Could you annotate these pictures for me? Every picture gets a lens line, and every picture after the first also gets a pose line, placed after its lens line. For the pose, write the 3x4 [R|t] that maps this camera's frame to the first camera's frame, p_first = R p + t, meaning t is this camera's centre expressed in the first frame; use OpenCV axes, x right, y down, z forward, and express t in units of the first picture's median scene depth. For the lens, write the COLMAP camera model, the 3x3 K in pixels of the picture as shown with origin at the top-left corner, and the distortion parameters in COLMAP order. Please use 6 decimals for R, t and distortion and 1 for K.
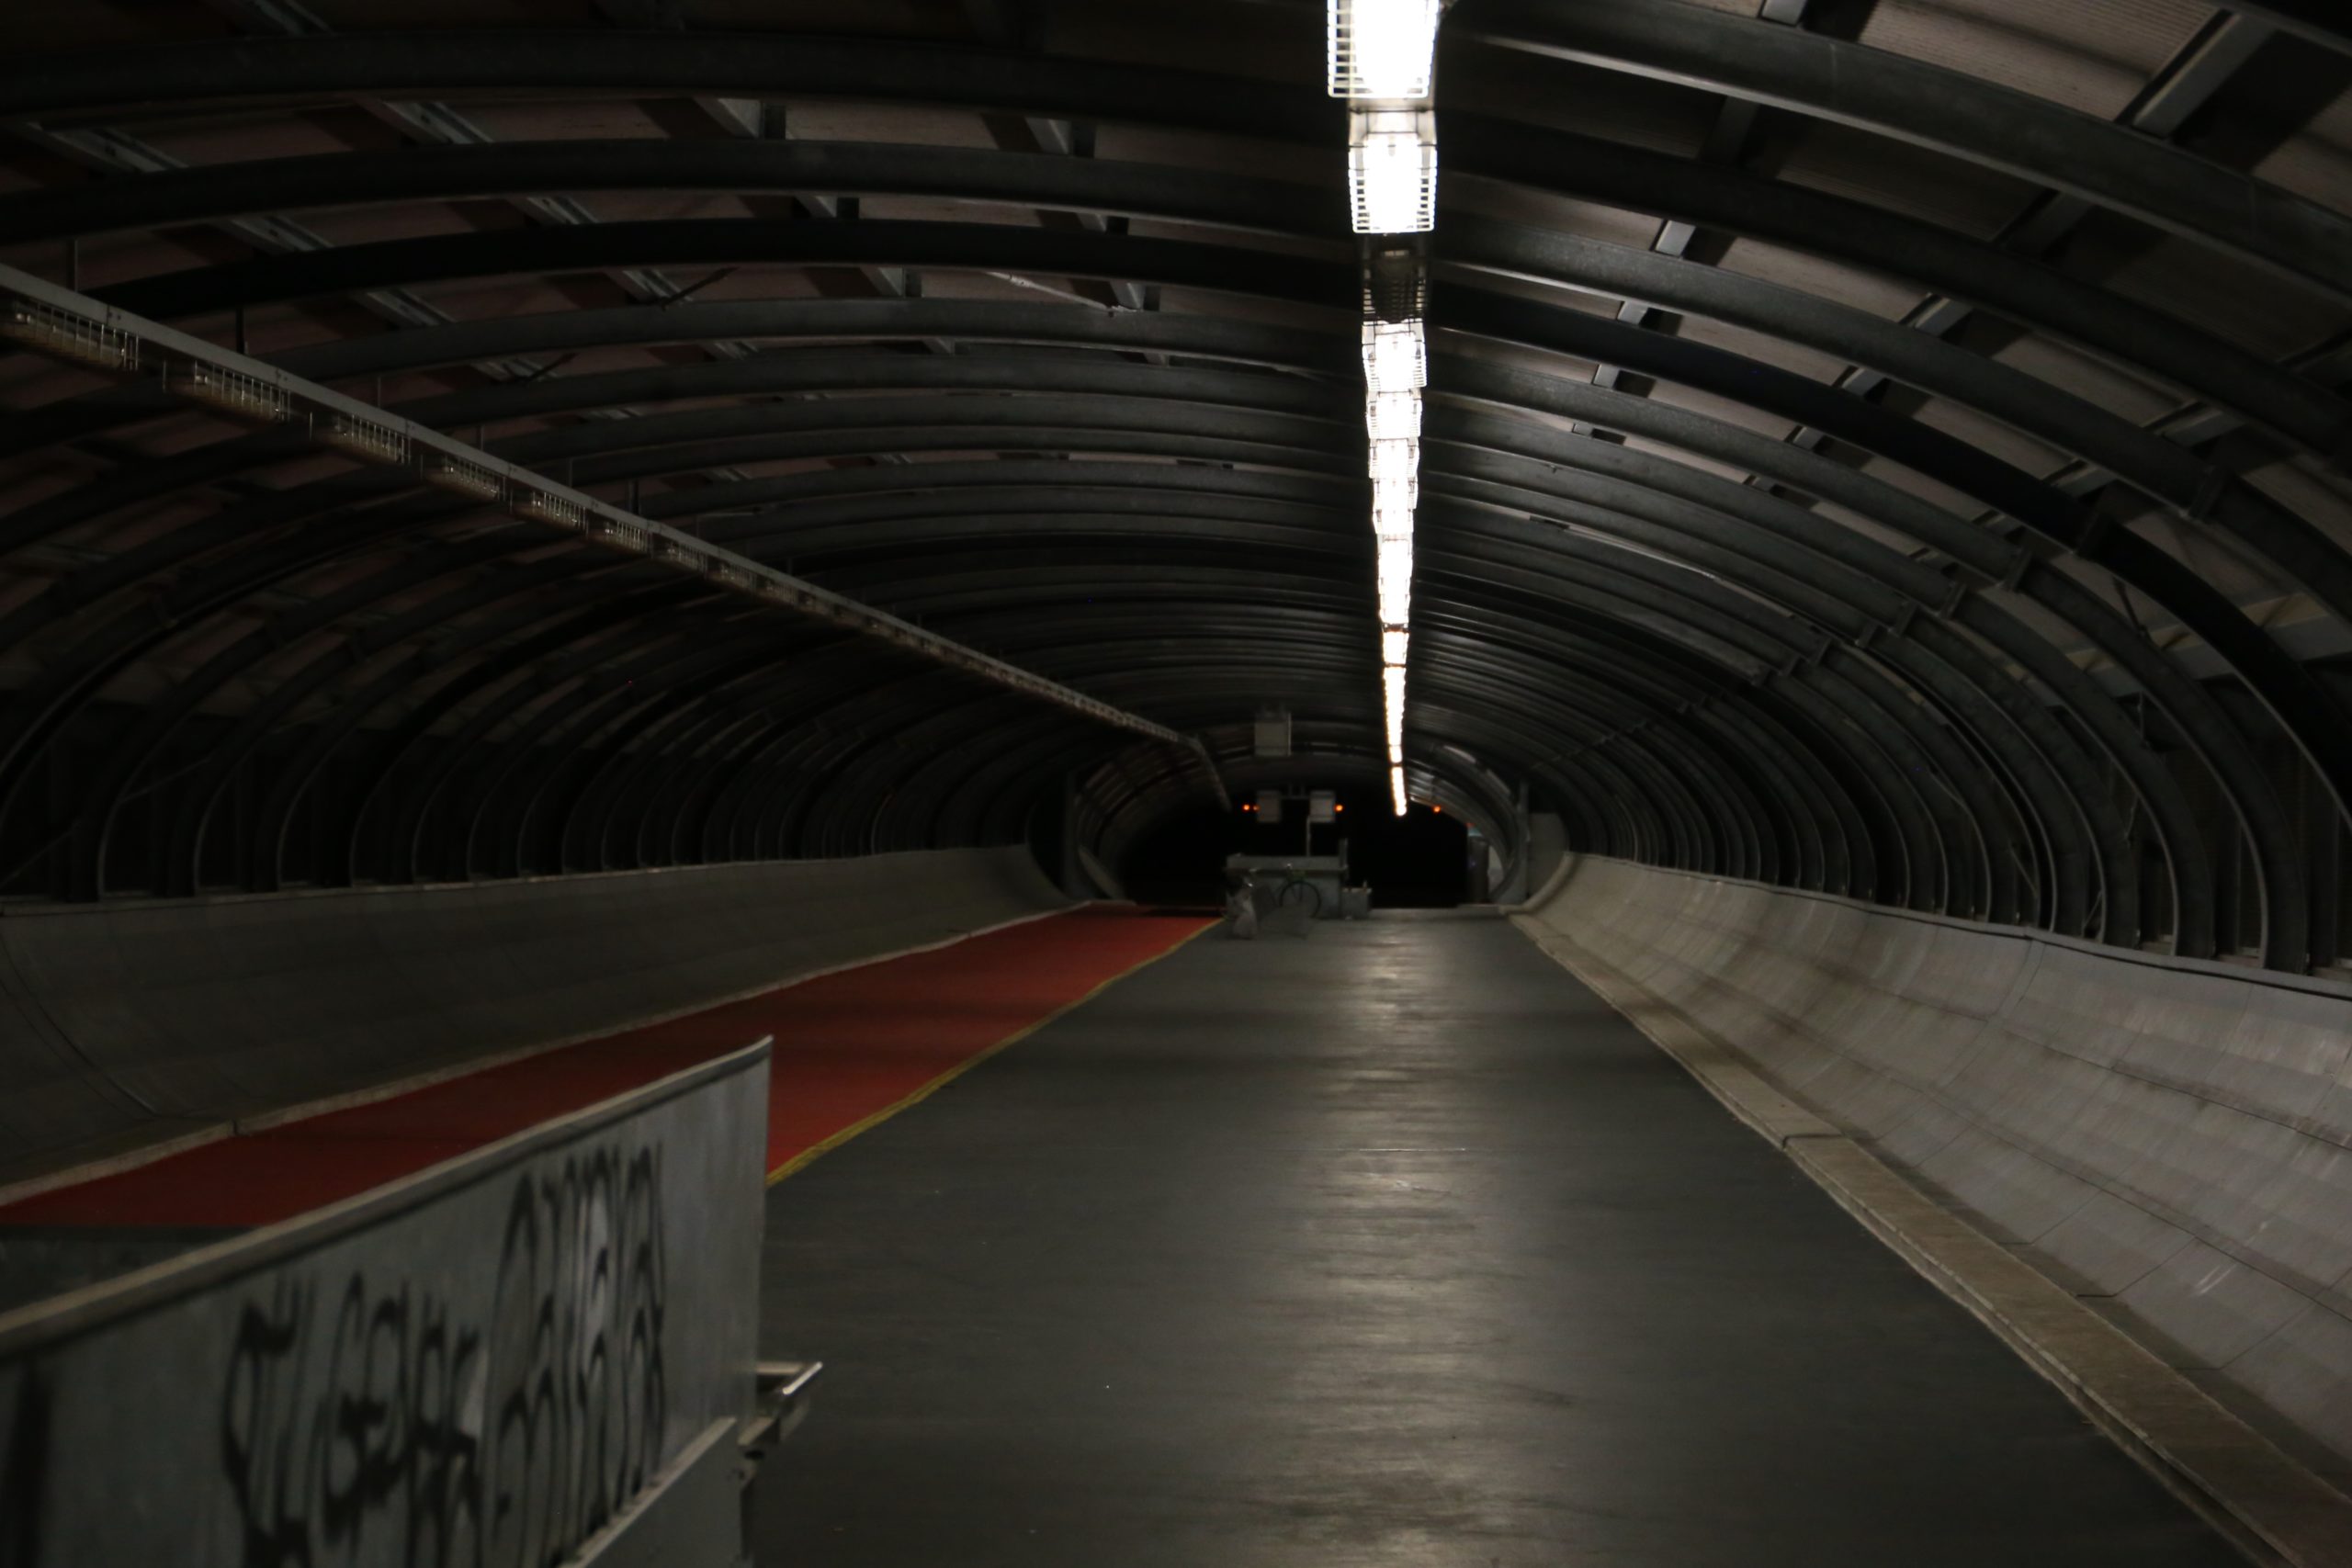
lens RADIAL K [[6621.3, 0, 1177.0], [0, 6621.3, 776.9], [0, 0, 1]] dist [0.795817, 0.000000]
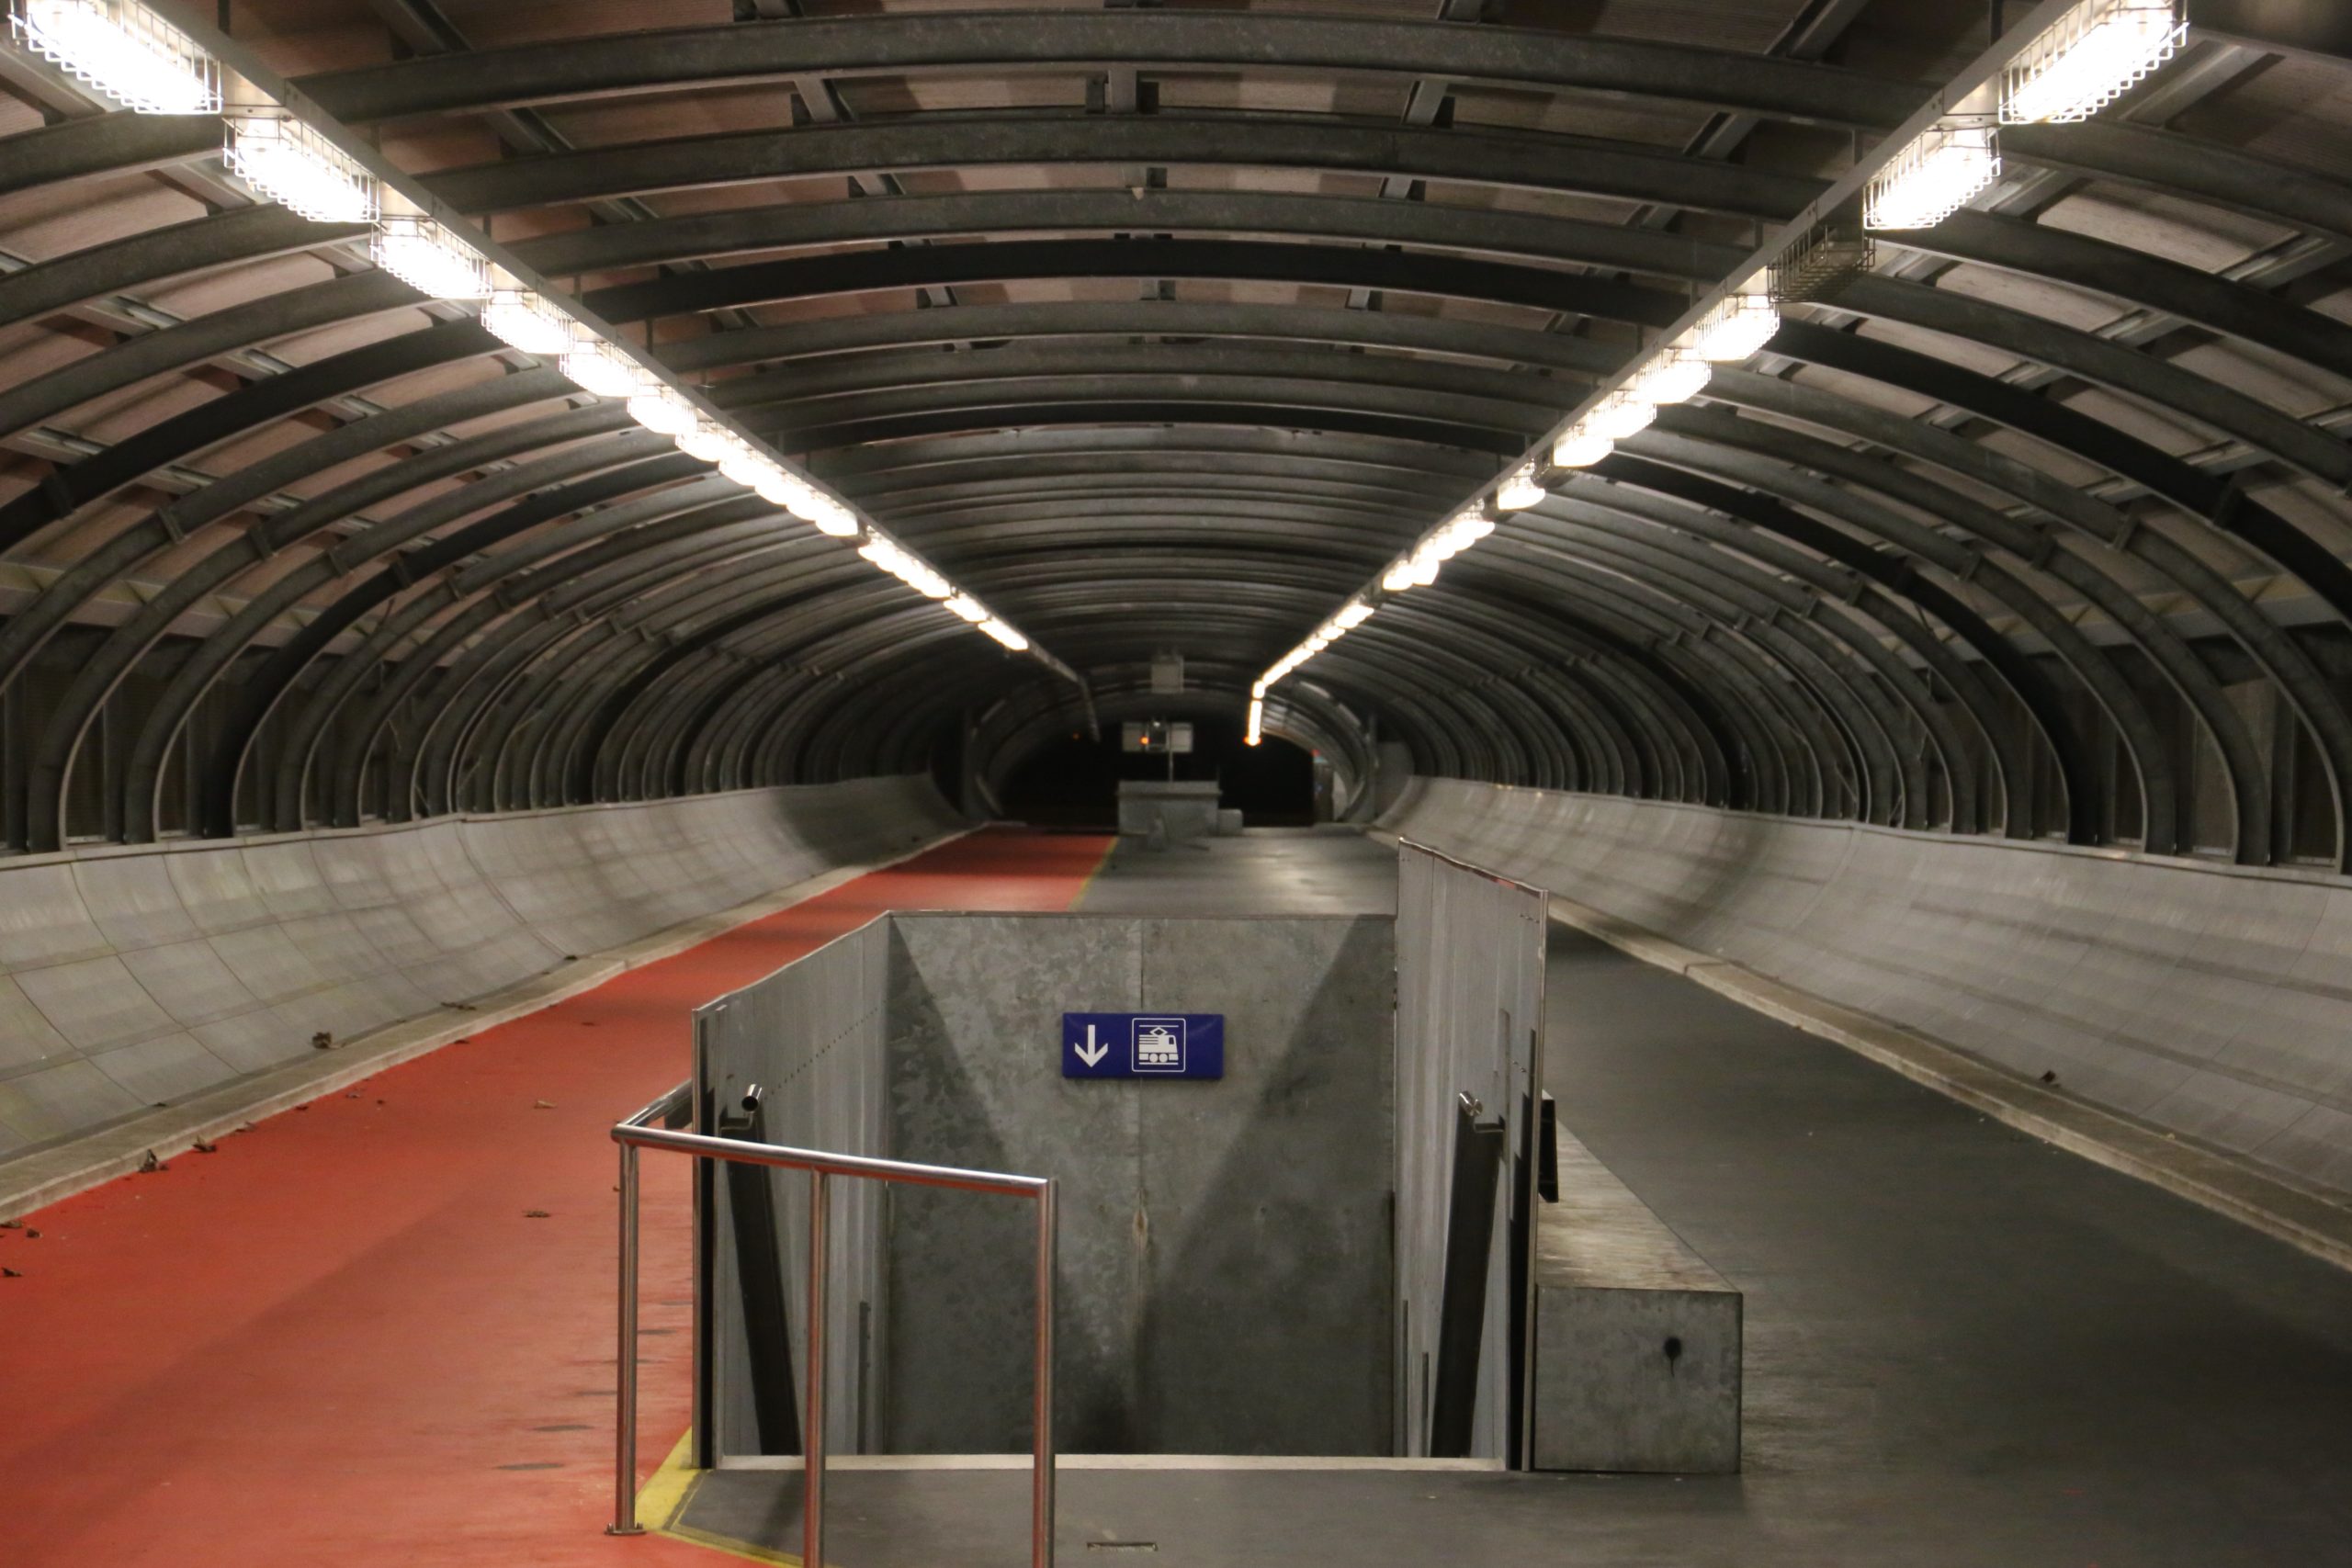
lens RADIAL K [[6621.3, 0, 1184.3], [0, 6621.3, 713.1], [0, 0, 1]] dist [0.795817, 0.000000]
pose [[0.999387, -0.005546, 0.034562, -0.155385], [0.005508, 0.999984, 0.001199, -0.008243], [-0.034568, -0.001007, 0.999402, -1.019987]]
